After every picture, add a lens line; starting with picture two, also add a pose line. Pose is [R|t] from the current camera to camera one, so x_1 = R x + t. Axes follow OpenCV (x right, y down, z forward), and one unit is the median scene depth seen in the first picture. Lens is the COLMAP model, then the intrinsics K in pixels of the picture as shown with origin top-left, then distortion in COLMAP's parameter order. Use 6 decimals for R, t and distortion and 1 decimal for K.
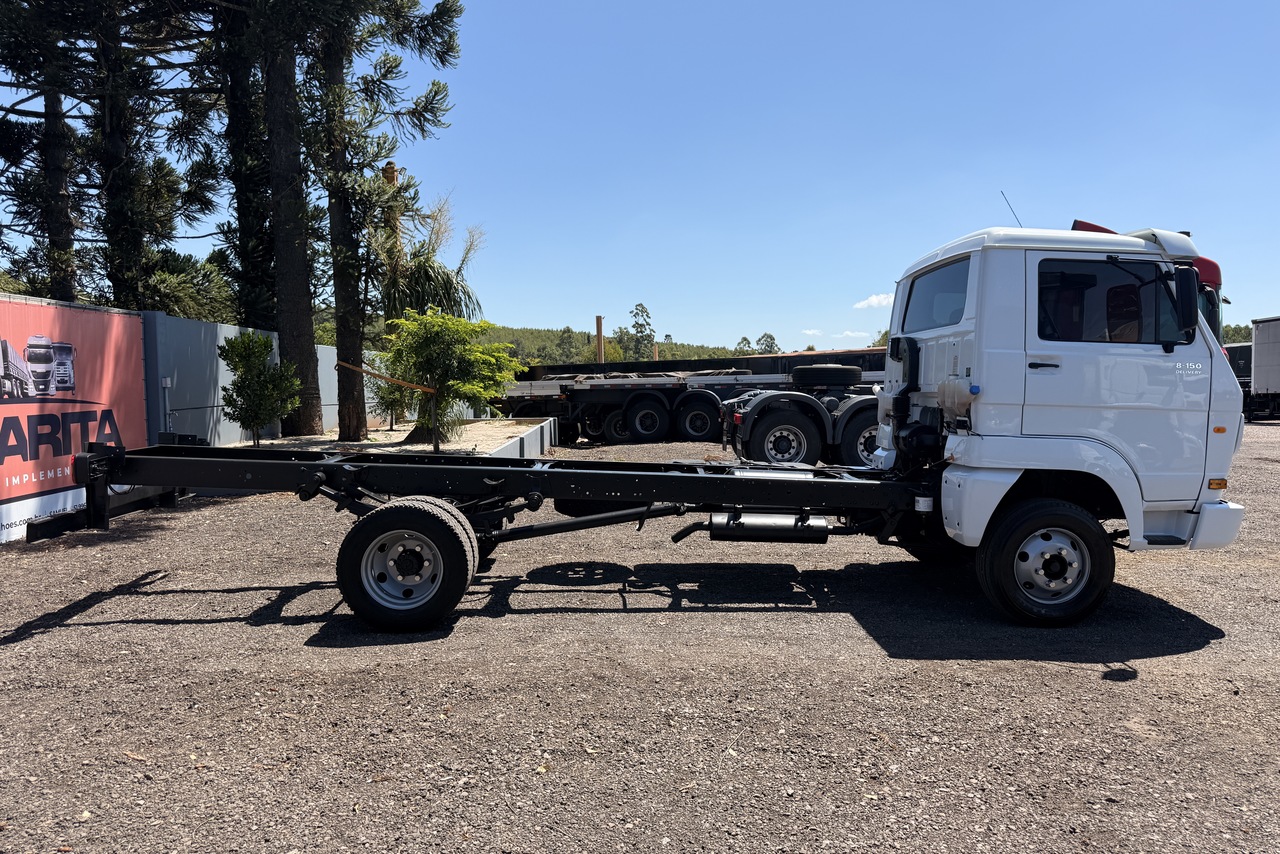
lens RADIAL K [[900.4, 0, 640.0], [0, 900.4, 427.0], [0, 0, 1]] dist [0.105462, -0.155060]
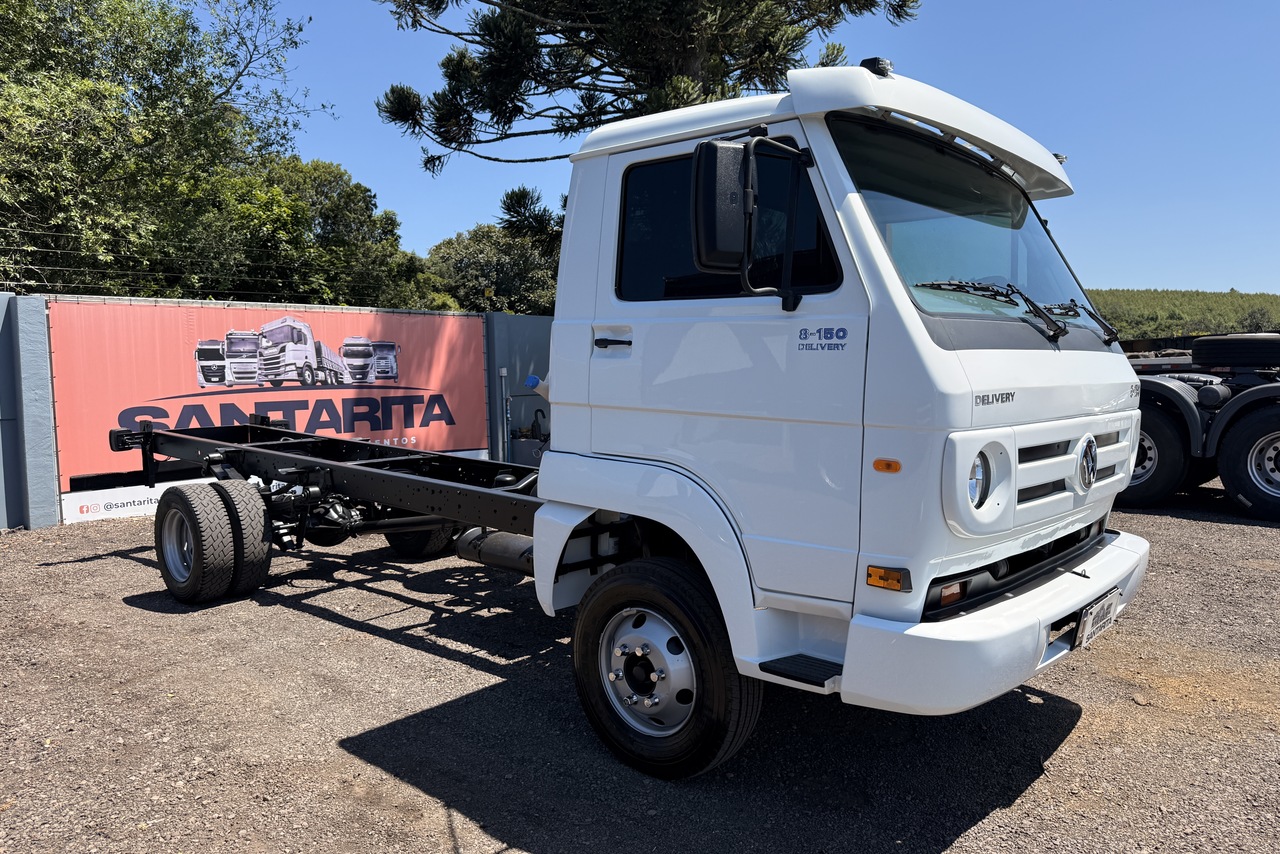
lens RADIAL K [[900.4, 0, 640.0], [0, 900.4, 427.0], [0, 0, 1]] dist [0.105462, -0.155060]
pose [[0.726289, 0.035036, -0.686496, 0.523110], [-0.022383, 0.999376, 0.027325, -0.016396], [0.687024, -0.004480, 0.726620, 0.340766]]
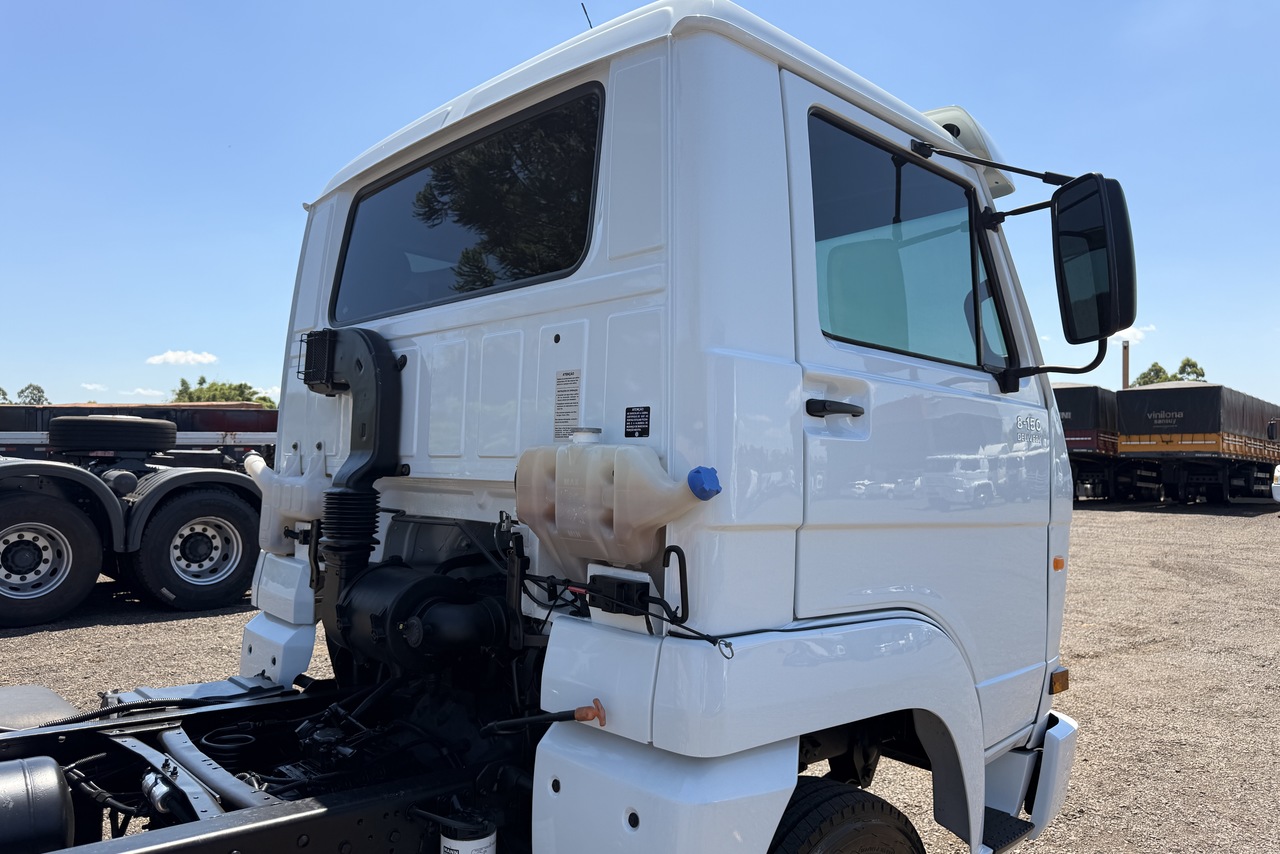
lens RADIAL K [[917.7, 0, 640.0], [0, 917.7, 427.0], [0, 0, 1]] dist [0.032191, -0.054044]
pose [[0.749881, 0.030294, 0.660878, 0.096296], [0.017061, 0.997733, -0.065094, -0.023681], [-0.661352, 0.060089, 0.747665, 0.473307]]
